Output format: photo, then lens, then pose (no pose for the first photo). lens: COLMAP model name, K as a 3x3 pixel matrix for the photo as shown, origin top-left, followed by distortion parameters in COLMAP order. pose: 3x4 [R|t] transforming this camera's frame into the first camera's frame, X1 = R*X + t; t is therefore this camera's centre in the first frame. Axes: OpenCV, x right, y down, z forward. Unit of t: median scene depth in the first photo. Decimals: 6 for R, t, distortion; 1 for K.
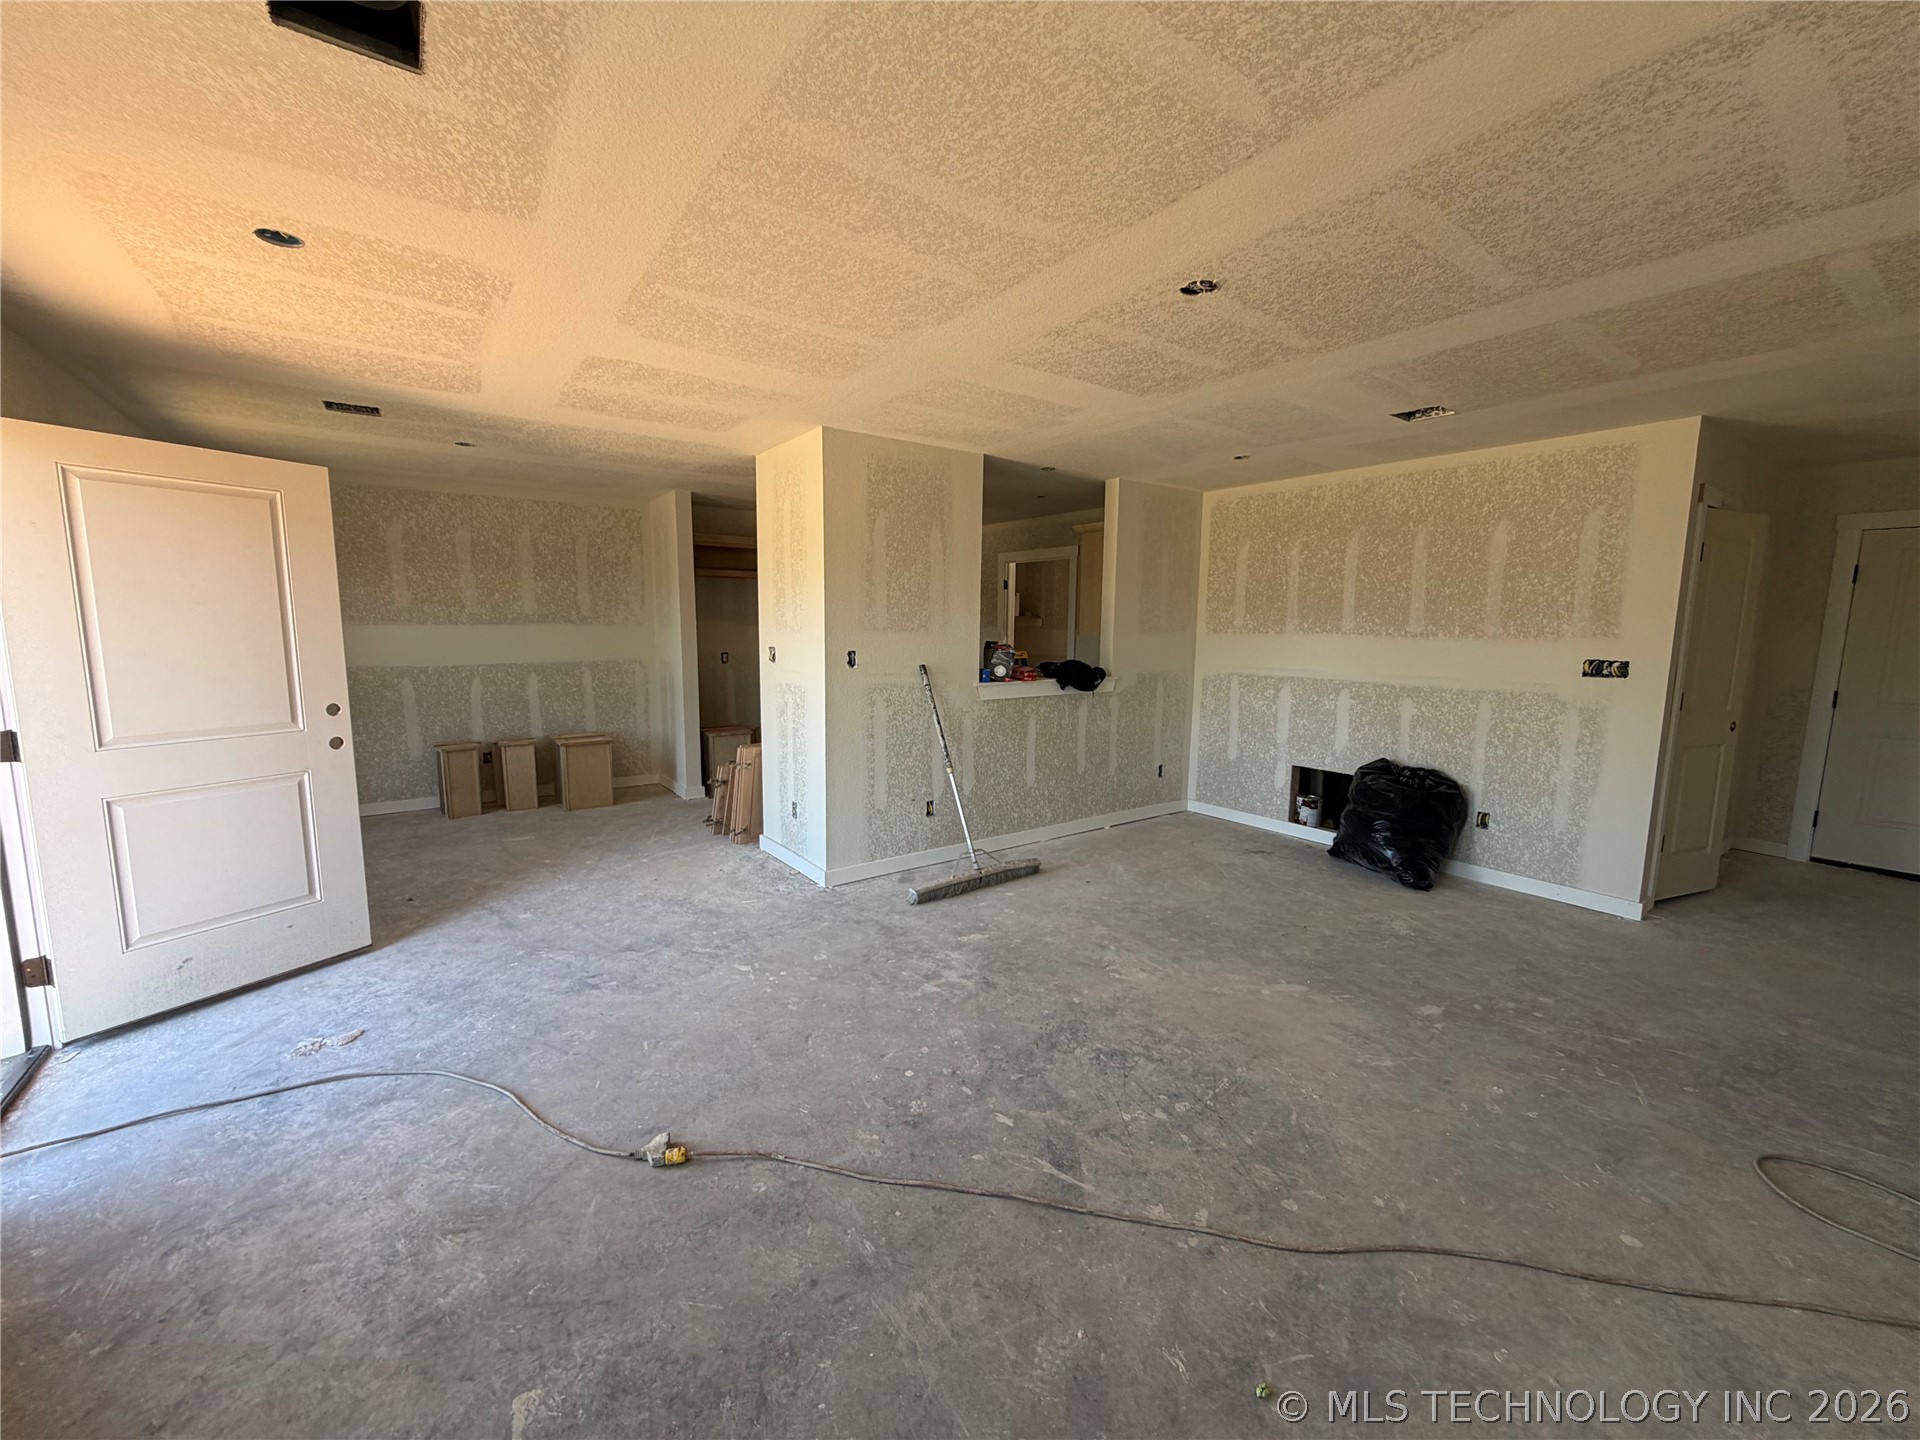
lens RADIAL K [[770.4, 0, 952.7], [0, 770.4, 722.3], [0, 0, 1]] dist [0.000693, 0.000186]
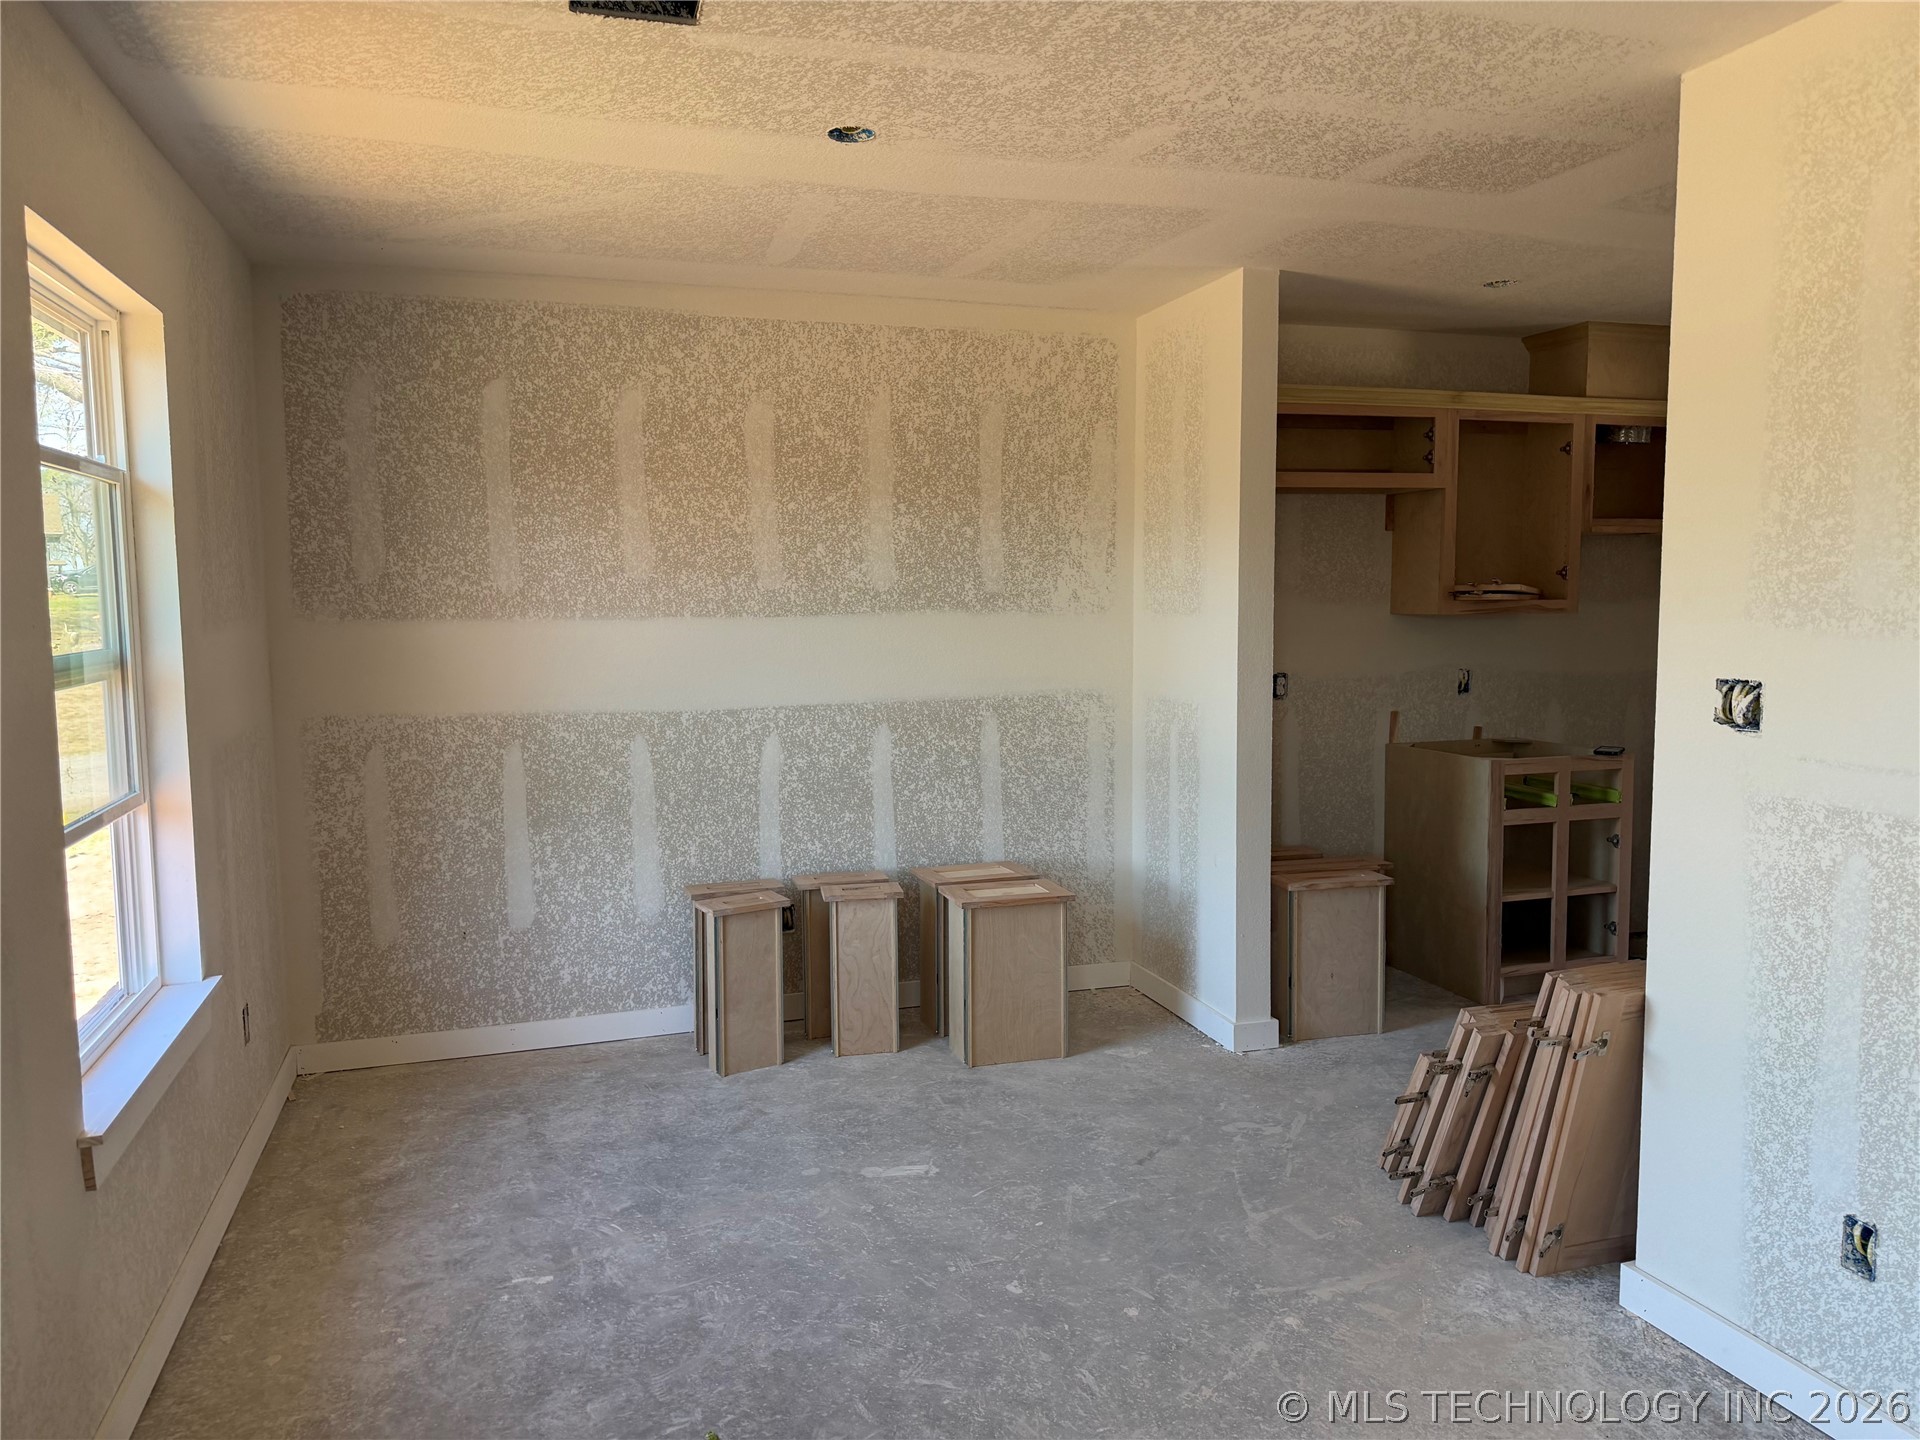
lens RADIAL K [[1342.1, 0, 949.1], [0, 1342.1, 709.2], [0, 0, 1]] dist [0.113358, -0.149912]
pose [[0.949166, 0.010006, -0.314616, -0.348862], [-0.024058, 0.998877, -0.040812, -0.055077], [0.313855, 0.046306, 0.948341, 0.375259]]
